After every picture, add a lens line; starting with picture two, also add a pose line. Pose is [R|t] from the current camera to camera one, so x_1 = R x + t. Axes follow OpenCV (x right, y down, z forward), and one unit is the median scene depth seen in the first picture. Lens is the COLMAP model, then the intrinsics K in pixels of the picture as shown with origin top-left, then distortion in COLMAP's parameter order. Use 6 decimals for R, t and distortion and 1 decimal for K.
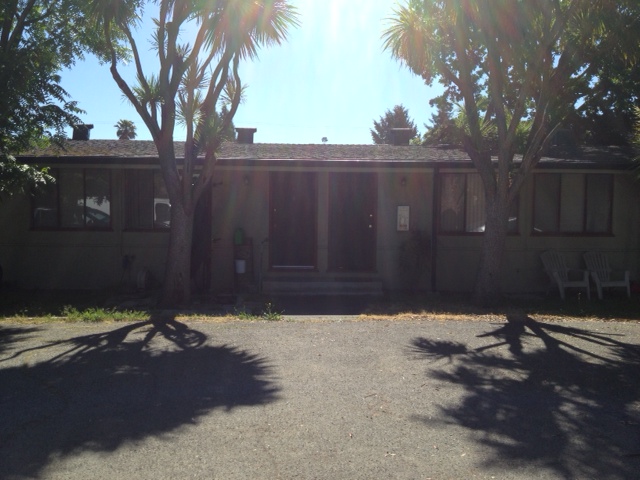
lens RADIAL K [[600.1, 0, 322.3], [0, 600.1, 237.8], [0, 0, 1]] dist [0.192346, -0.444594]
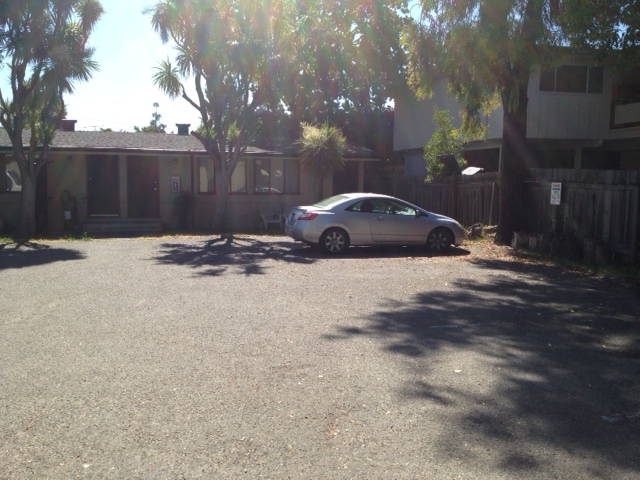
lens RADIAL K [[600.1, 0, 322.3], [0, 600.1, 237.8], [0, 0, 1]] dist [0.192346, -0.444594]
pose [[0.967271, -0.026681, 0.252341, 0.116077], [0.012055, 0.998166, 0.059329, 0.023765], [-0.253461, -0.054345, 0.965818, -0.810909]]
